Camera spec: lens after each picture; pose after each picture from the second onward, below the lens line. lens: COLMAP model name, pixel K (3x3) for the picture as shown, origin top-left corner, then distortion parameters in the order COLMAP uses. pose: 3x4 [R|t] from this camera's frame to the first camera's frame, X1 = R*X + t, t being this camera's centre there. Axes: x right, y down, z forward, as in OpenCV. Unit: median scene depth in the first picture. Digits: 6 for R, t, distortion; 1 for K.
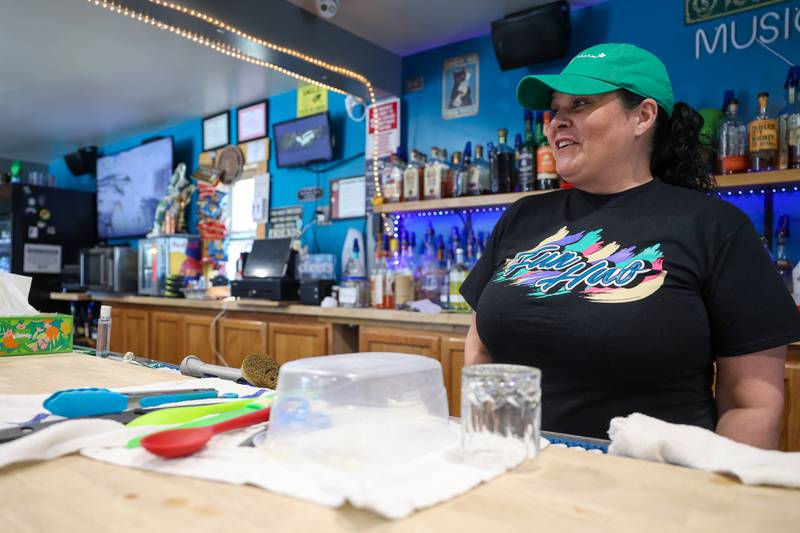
lens RADIAL K [[554.5, 0, 400.0], [0, 554.5, 266.5], [0, 0, 1]] dist [-0.021370, -0.000181]
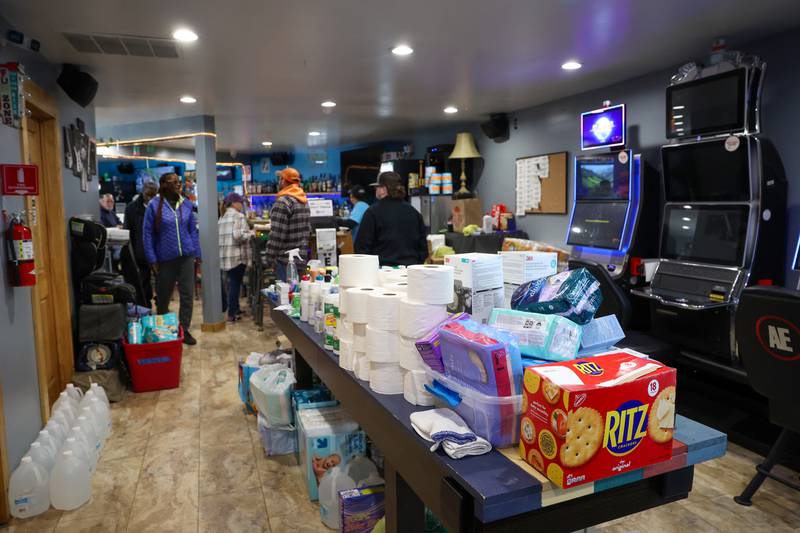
lens RADIAL K [[554.5, 0, 400.0], [0, 554.5, 266.5], [0, 0, 1]] dist [-0.021370, -0.000181]
pose [[0.975191, -0.045282, 0.216682, 0.150143], [0.018077, 0.991875, 0.125924, -0.073317], [-0.220624, -0.118883, 0.968087, -3.113649]]
